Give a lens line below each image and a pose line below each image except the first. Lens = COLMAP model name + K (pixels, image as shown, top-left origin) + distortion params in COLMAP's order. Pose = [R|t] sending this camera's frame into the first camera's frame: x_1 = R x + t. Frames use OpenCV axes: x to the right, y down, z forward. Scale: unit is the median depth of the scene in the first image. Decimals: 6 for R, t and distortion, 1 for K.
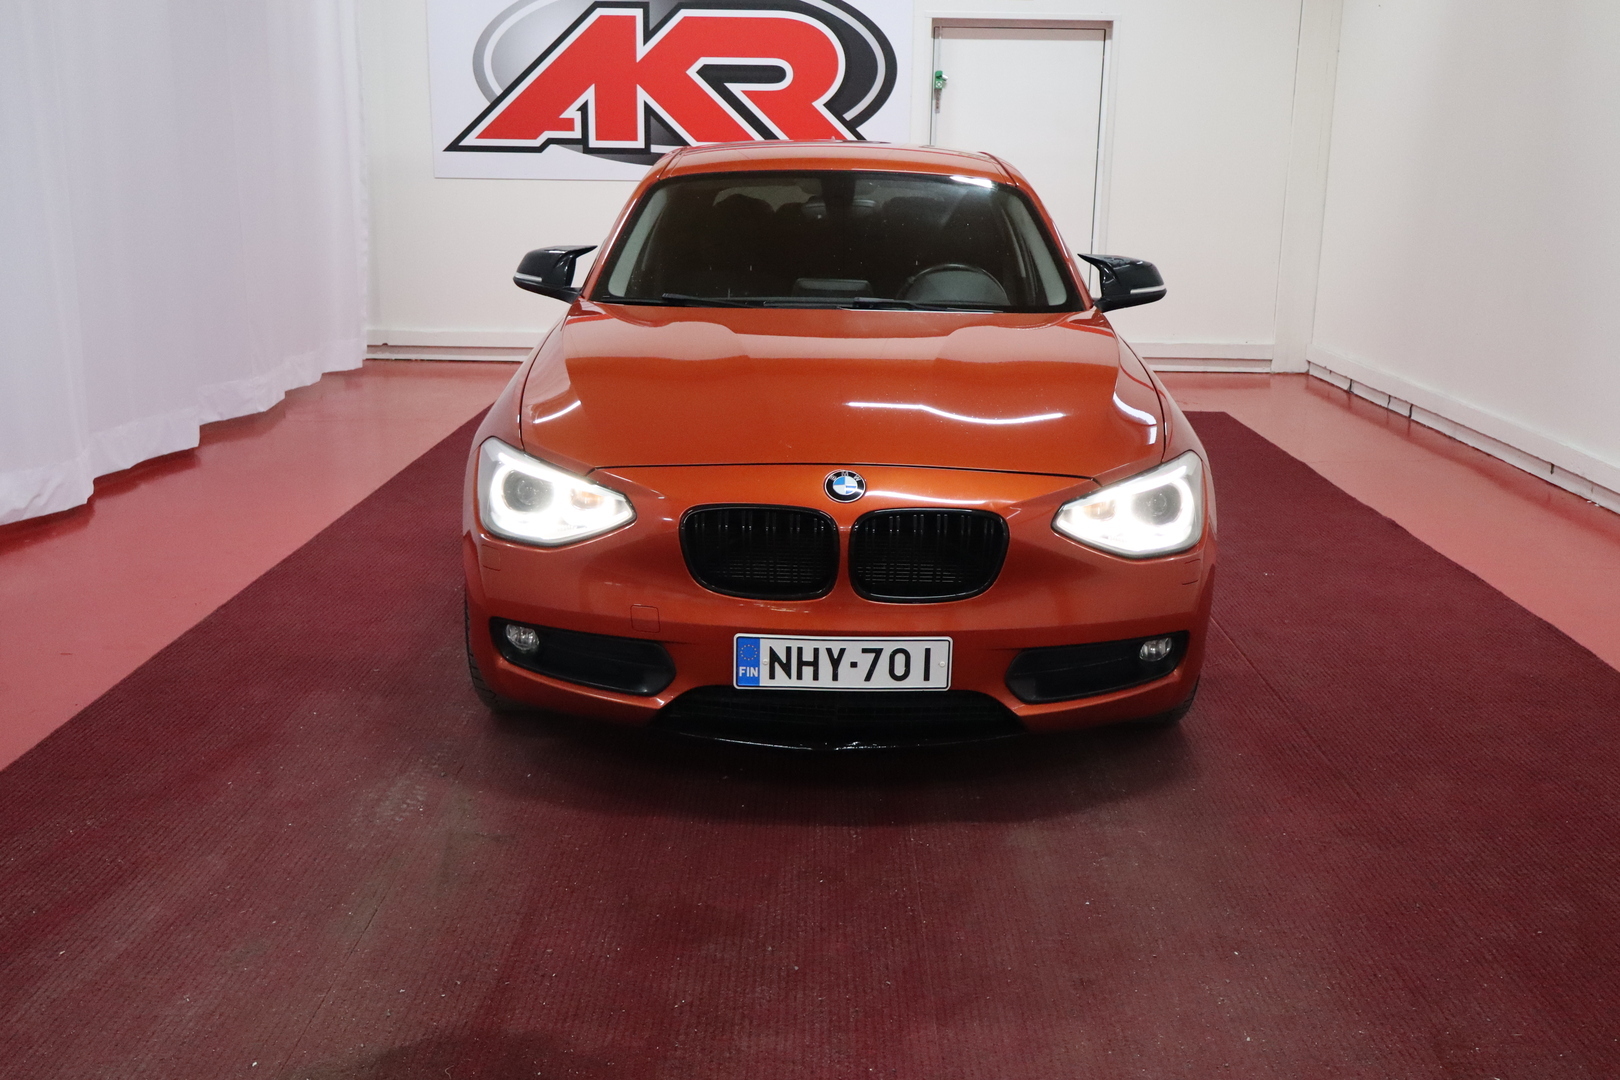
lens RADIAL K [[1552.7, 0, 802.8], [0, 1552.7, 560.5], [0, 0, 1]] dist [-0.002863, -0.007907]
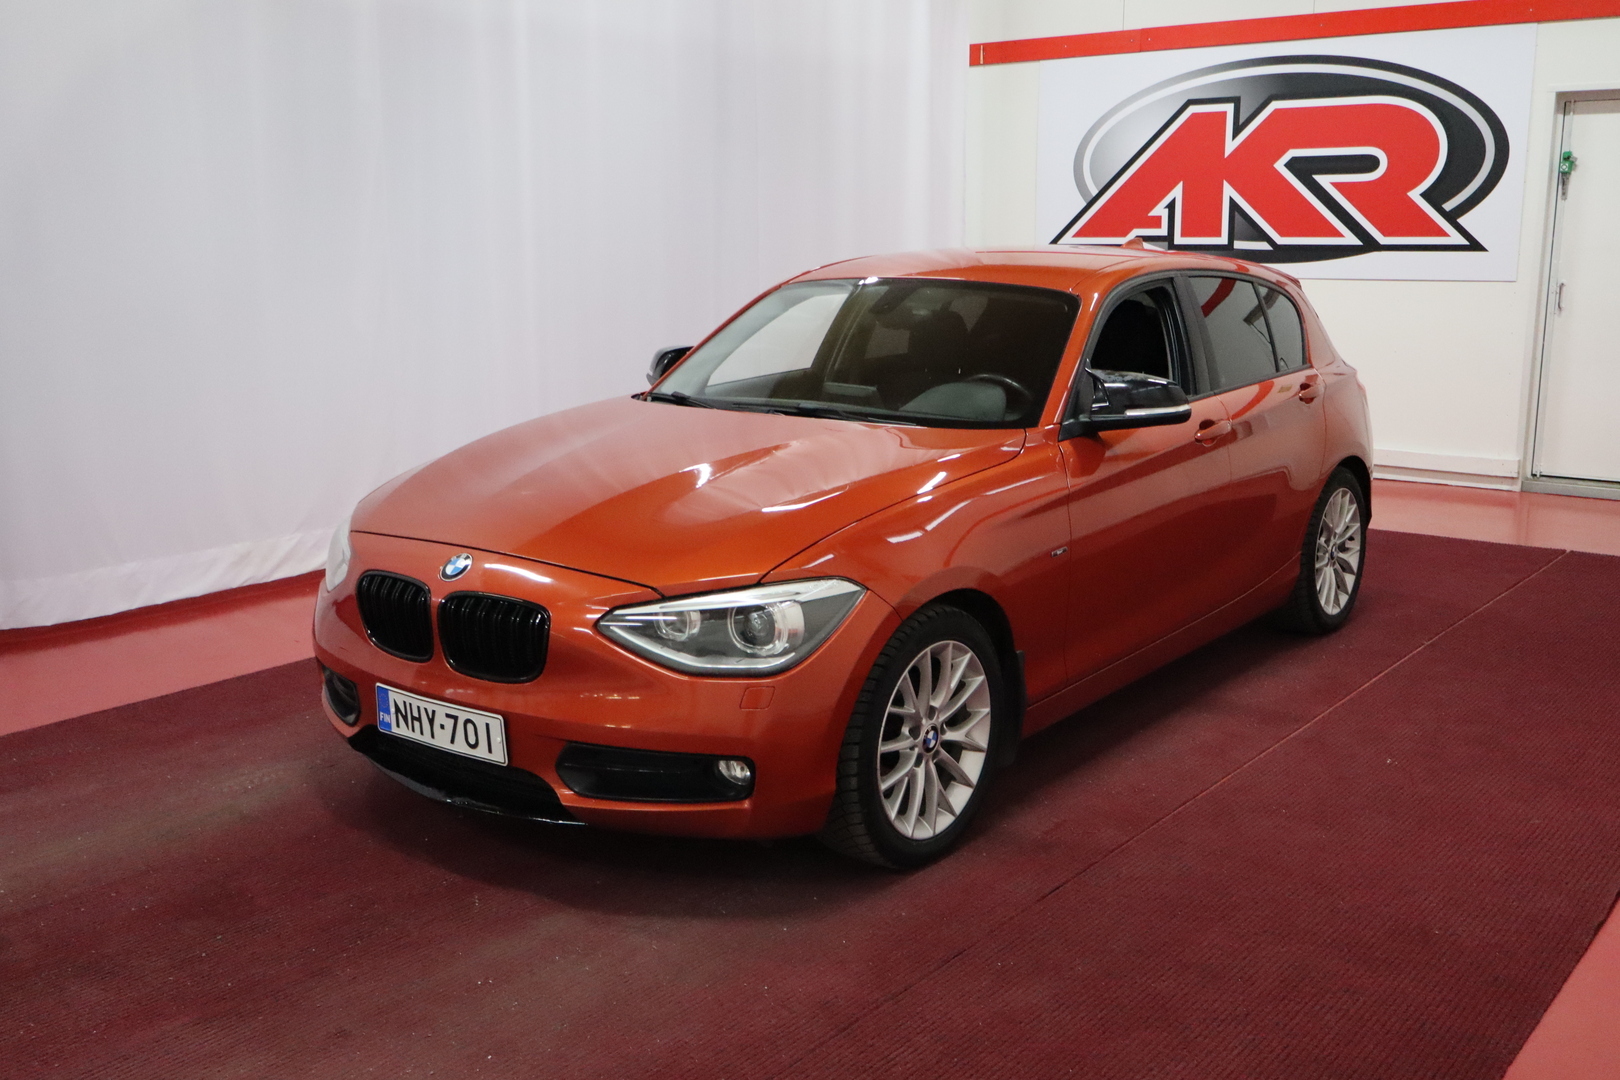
lens RADIAL K [[1552.7, 0, 802.8], [0, 1552.7, 560.5], [0, 0, 1]] dist [-0.002863, -0.007907]
pose [[0.798552, 0.107344, -0.592278, 0.287638], [-0.138779, 0.990294, -0.007631, -0.025413], [0.585710, 0.088290, 0.805698, 0.079122]]
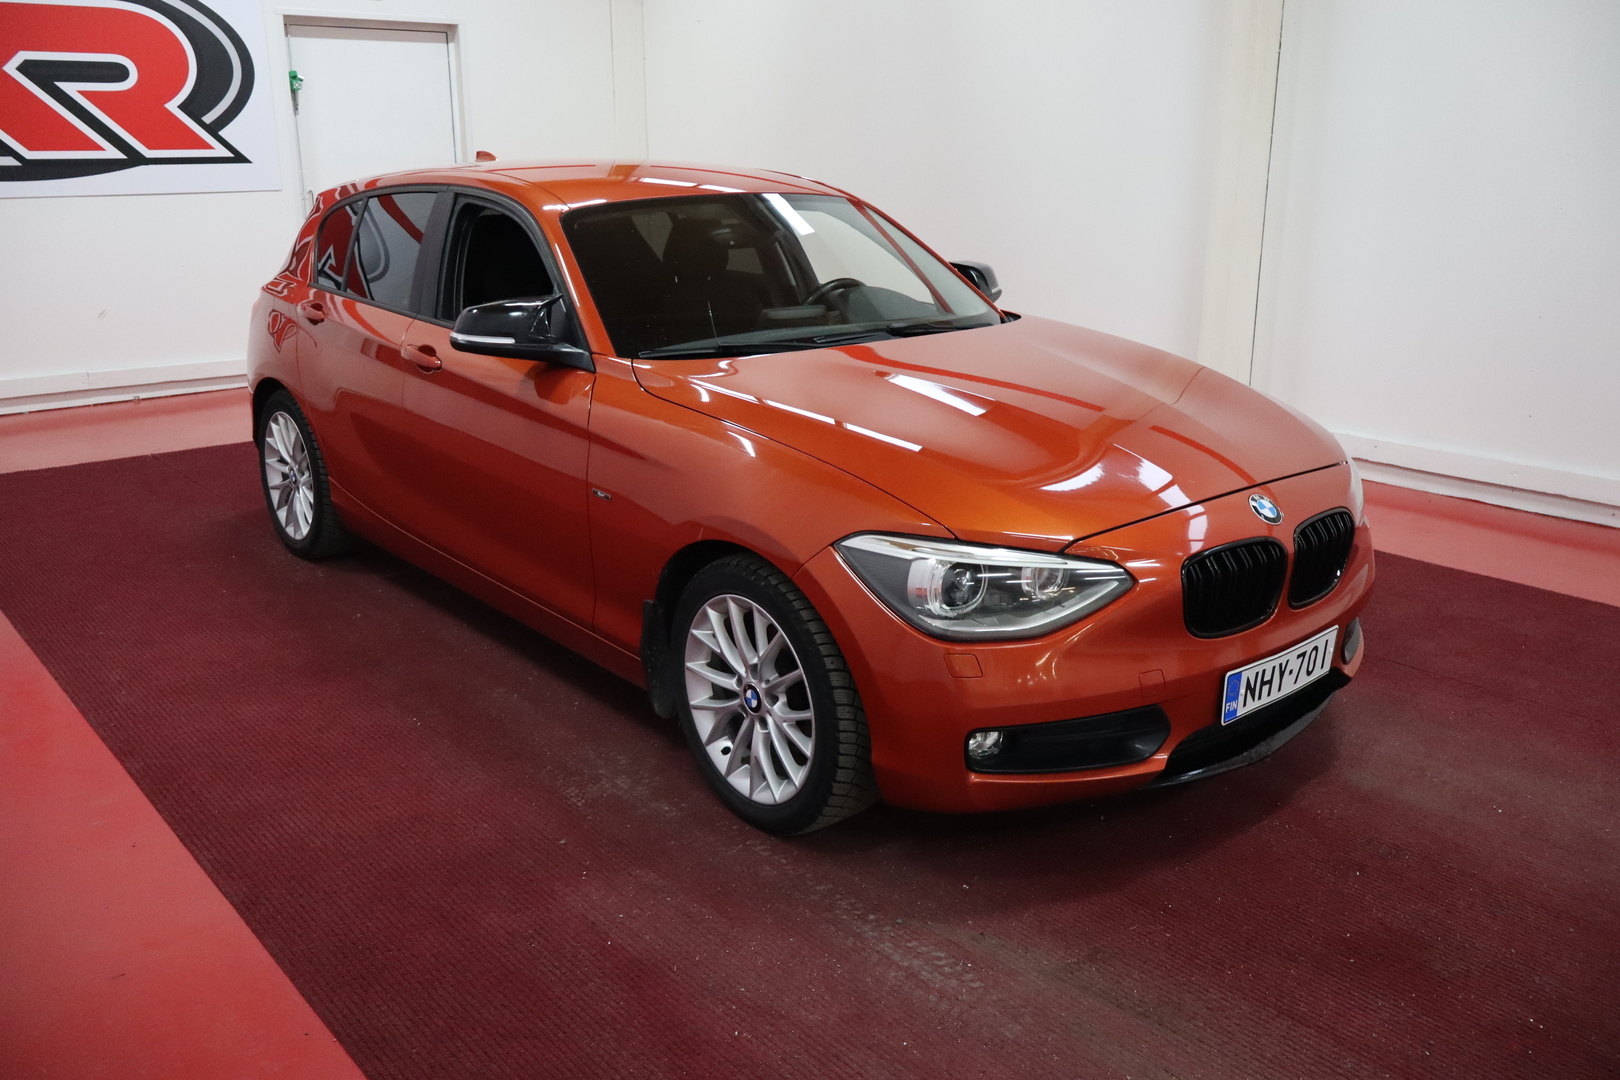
lens RADIAL K [[1348.2, 0, 826.7], [0, 1348.2, 550.6], [0, 0, 1]] dist [-0.004318, -0.000109]
pose [[0.752458, -0.208129, 0.624892, -0.251192], [0.179929, 0.977627, 0.108952, -0.056617], [-0.633587, 0.030454, 0.773072, 0.155861]]
